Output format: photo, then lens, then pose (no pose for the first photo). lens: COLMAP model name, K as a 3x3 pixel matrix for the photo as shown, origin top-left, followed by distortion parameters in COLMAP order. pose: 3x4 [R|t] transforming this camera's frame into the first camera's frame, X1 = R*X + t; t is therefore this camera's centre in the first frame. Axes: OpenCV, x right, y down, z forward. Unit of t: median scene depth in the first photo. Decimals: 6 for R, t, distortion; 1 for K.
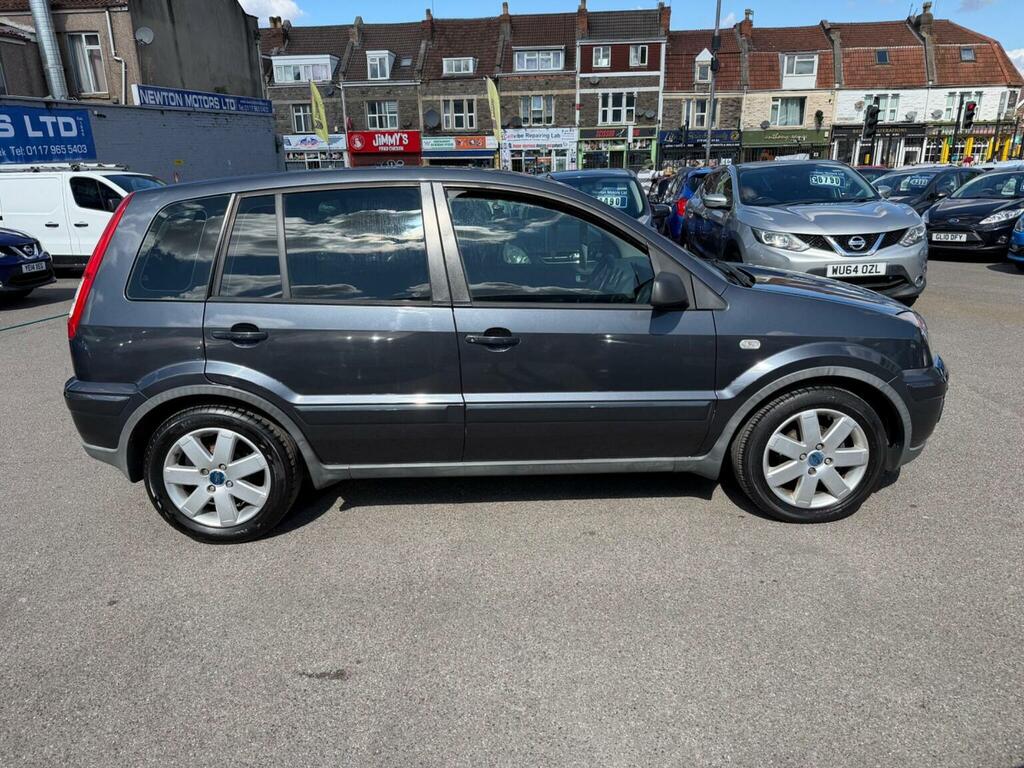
lens RADIAL K [[726.6, 0, 510.1], [0, 726.6, 382.5], [0, 0, 1]] dist [0.004449, -0.009314]
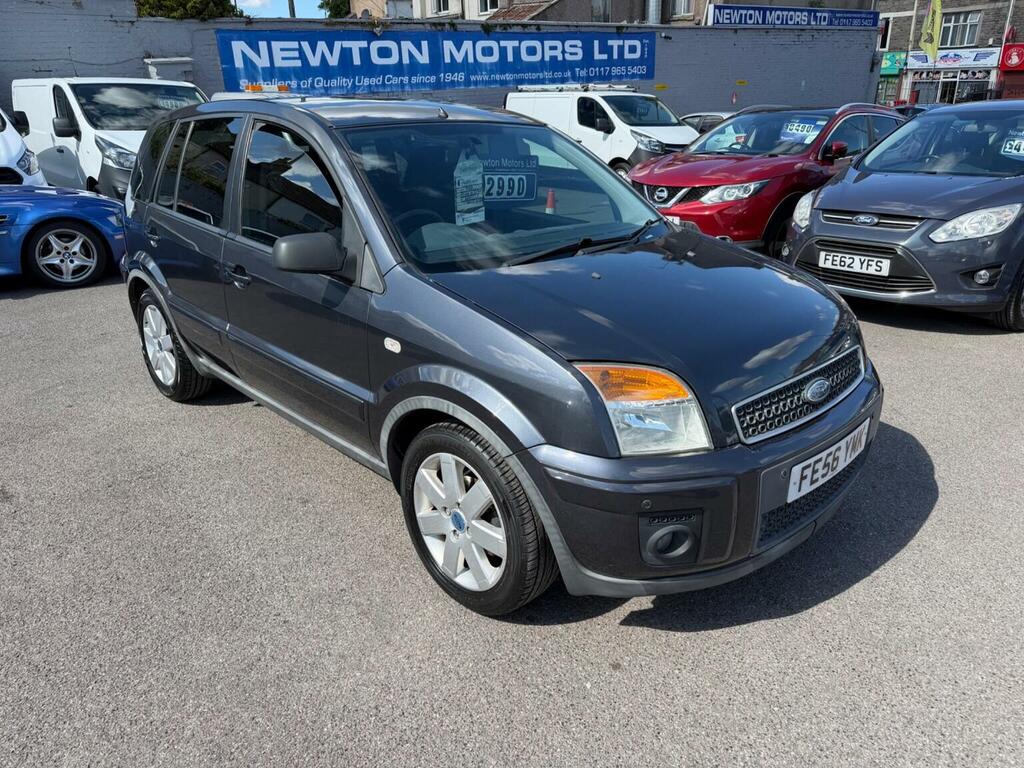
lens RADIAL K [[726.6, 0, 513.8], [0, 726.6, 381.9], [0, 0, 1]] dist [0.004449, -0.009314]
pose [[0.688293, 0.281327, -0.668662, 0.092228], [-0.213887, 0.959467, 0.183511, -0.018253], [0.693185, 0.016709, 0.720566, 0.051051]]
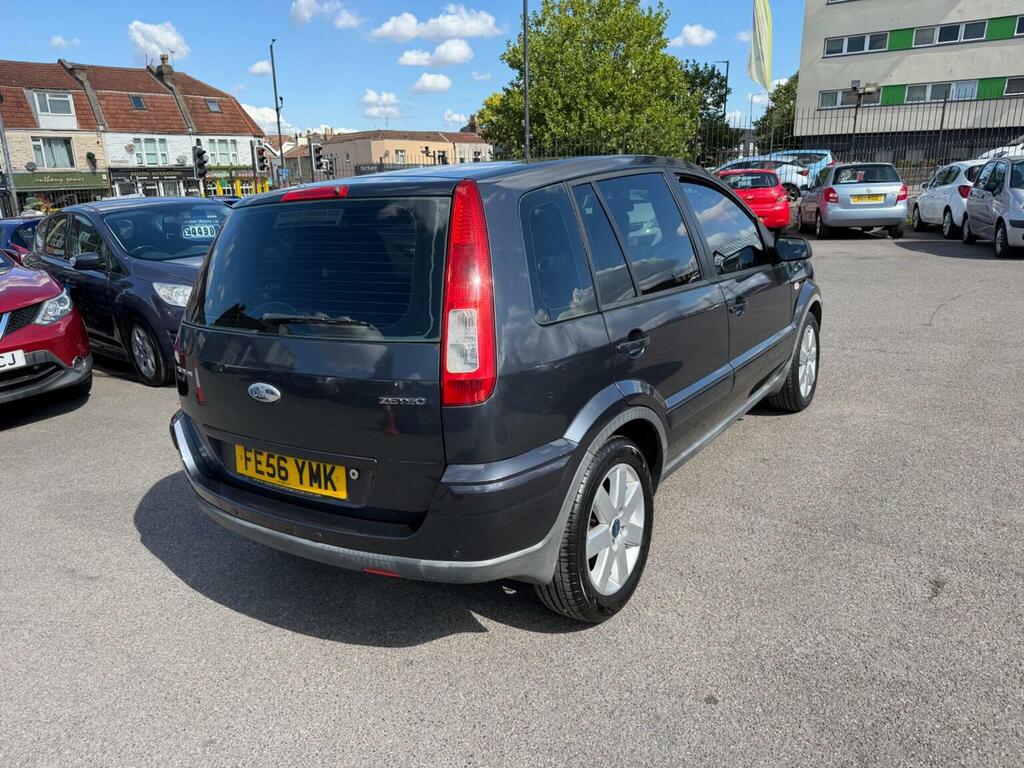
lens RADIAL K [[726.6, 0, 511.4], [0, 726.6, 382.8], [0, 0, 1]] dist [0.004449, -0.009314]
pose [[0.578497, -0.219079, 0.785714, -0.107937], [0.264018, 0.961693, 0.073758, -0.011853], [-0.771775, 0.164774, 0.614177, 0.057328]]
